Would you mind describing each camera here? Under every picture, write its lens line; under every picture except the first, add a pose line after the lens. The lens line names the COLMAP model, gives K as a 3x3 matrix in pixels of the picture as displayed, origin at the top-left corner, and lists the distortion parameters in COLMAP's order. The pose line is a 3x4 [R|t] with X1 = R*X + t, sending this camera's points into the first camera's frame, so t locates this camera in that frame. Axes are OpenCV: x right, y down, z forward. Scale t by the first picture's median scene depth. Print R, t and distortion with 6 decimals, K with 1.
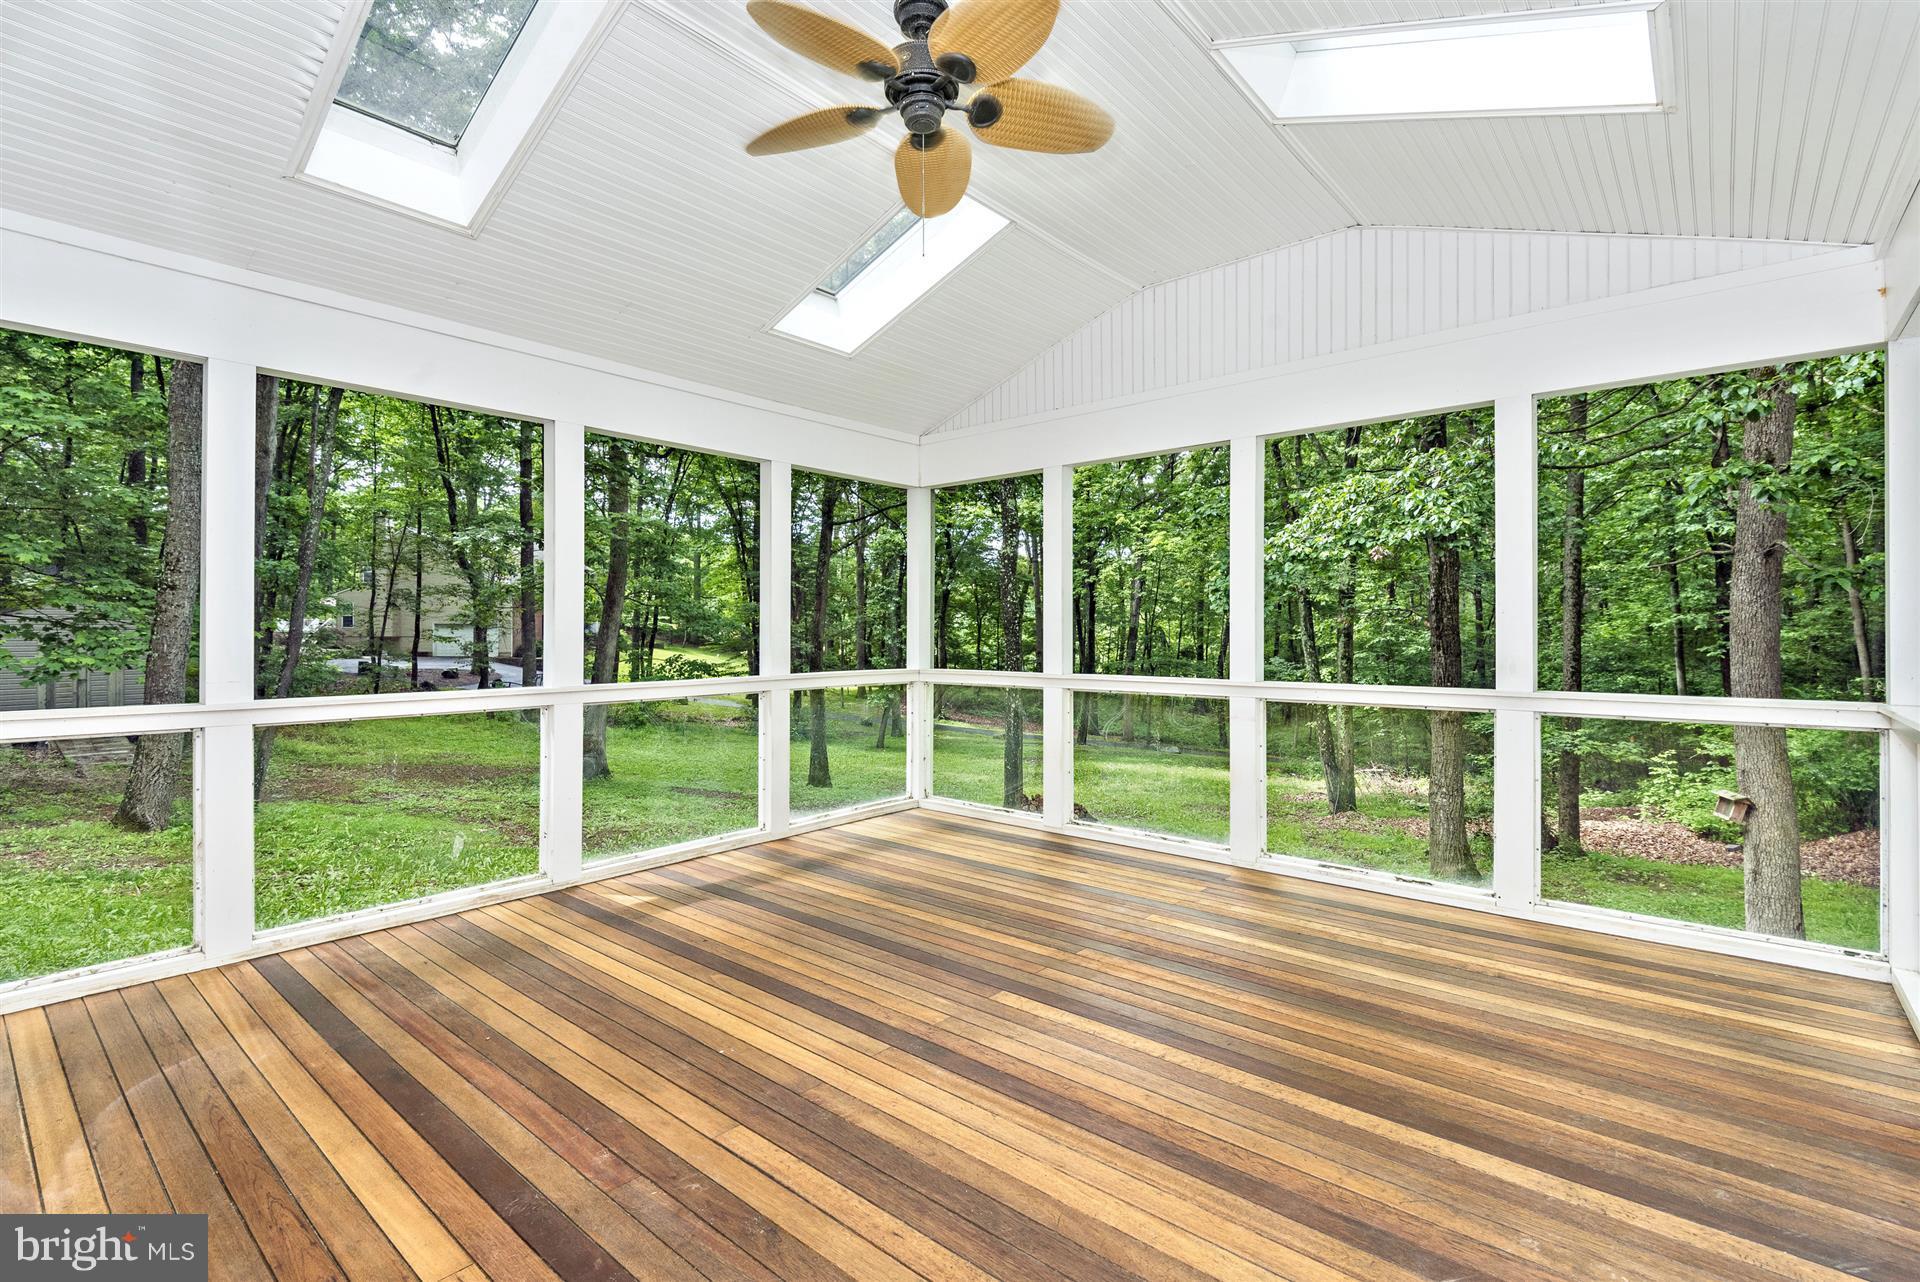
lens RADIAL K [[889.4, 0, 947.2], [0, 889.4, 644.0], [0, 0, 1]] dist [0.034449, -0.022181]
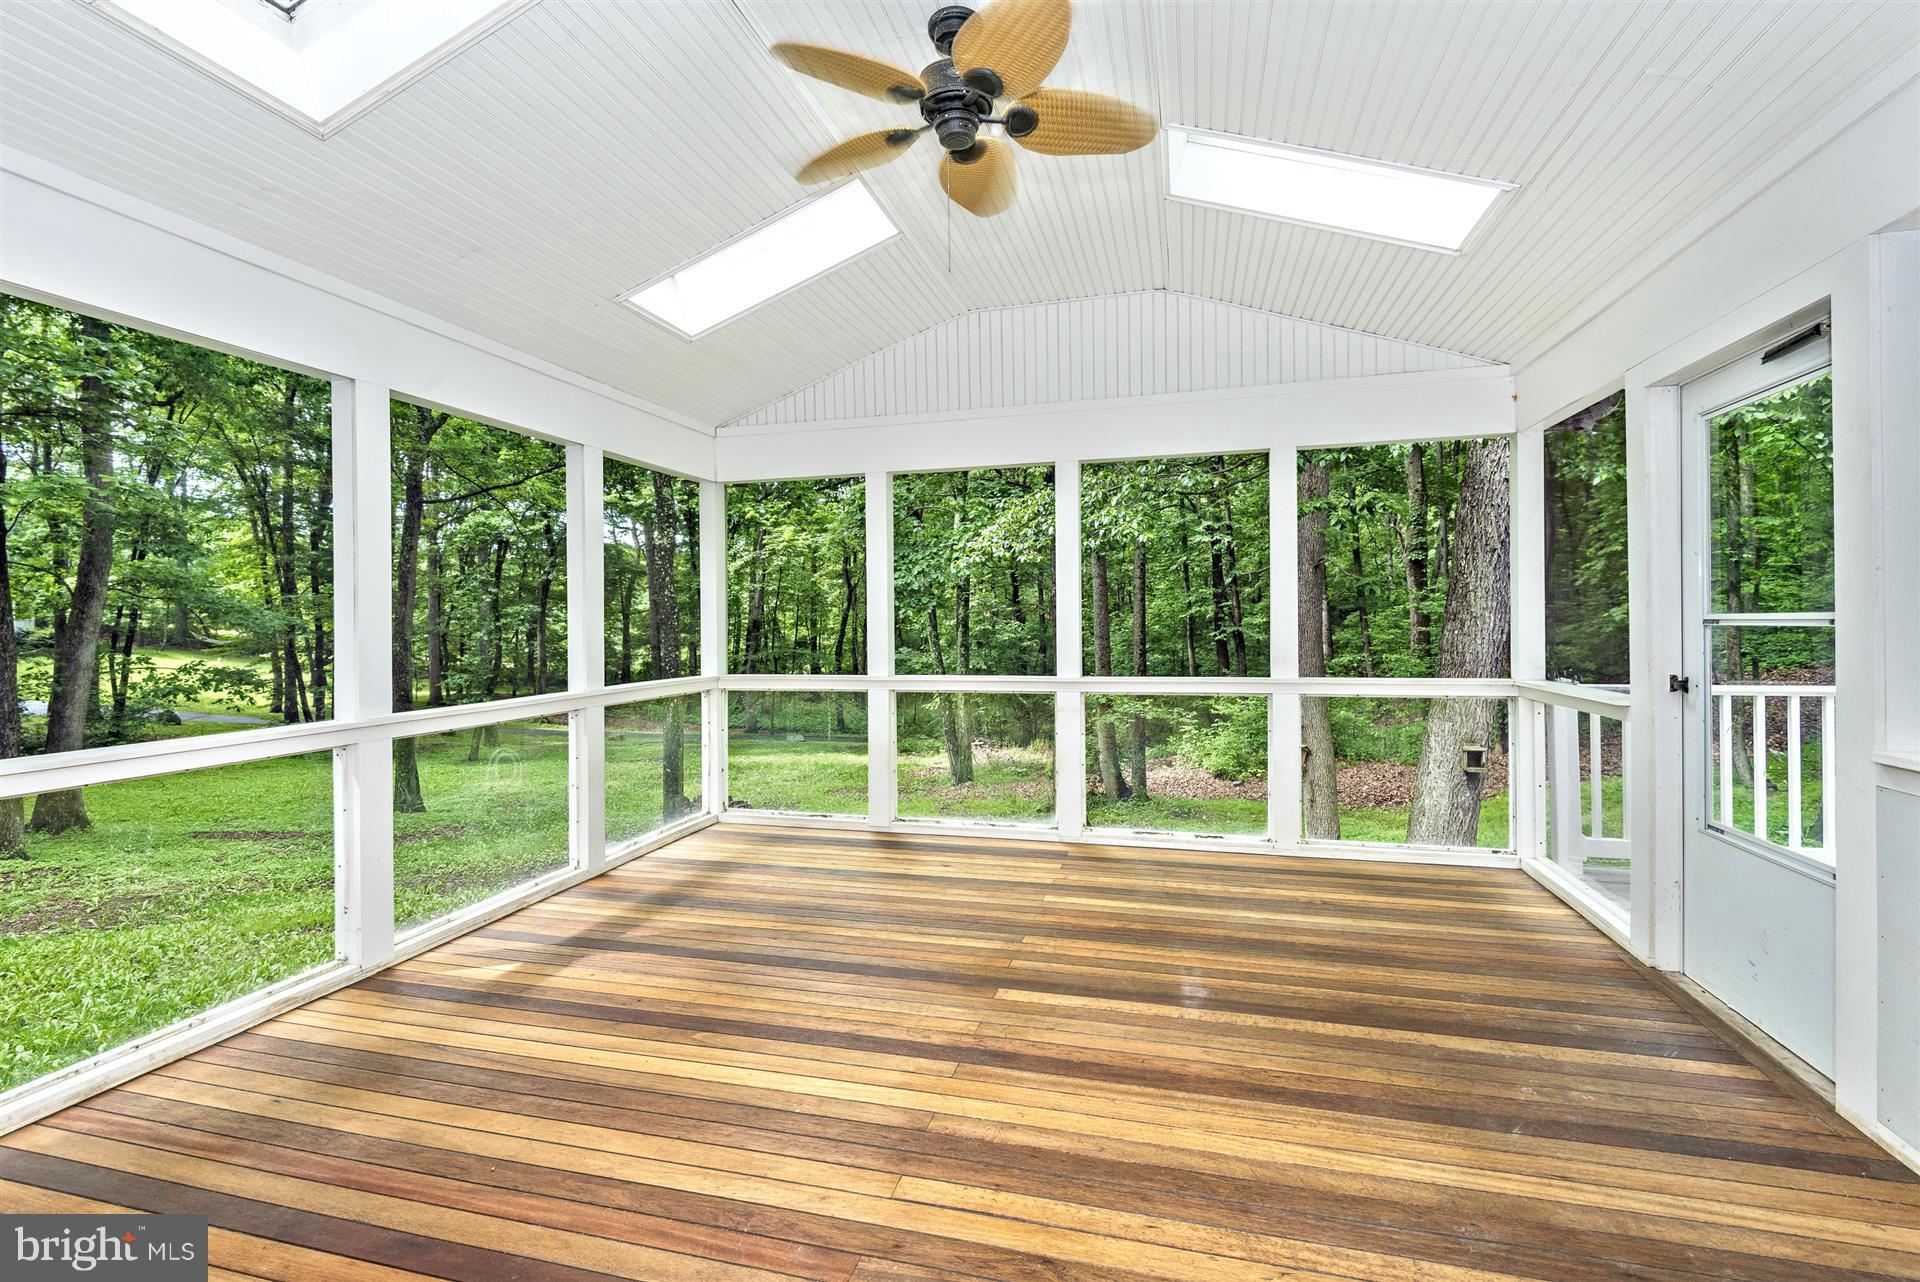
lens RADIAL K [[881.2, 0, 960.0], [0, 881.2, 641.0], [0, 0, 1]] dist [0.029347, -0.017894]
pose [[0.899296, -0.020335, 0.436868, -0.325327], [0.017286, 0.999791, 0.010954, -0.021893], [-0.436999, -0.002299, 0.899459, 0.073642]]
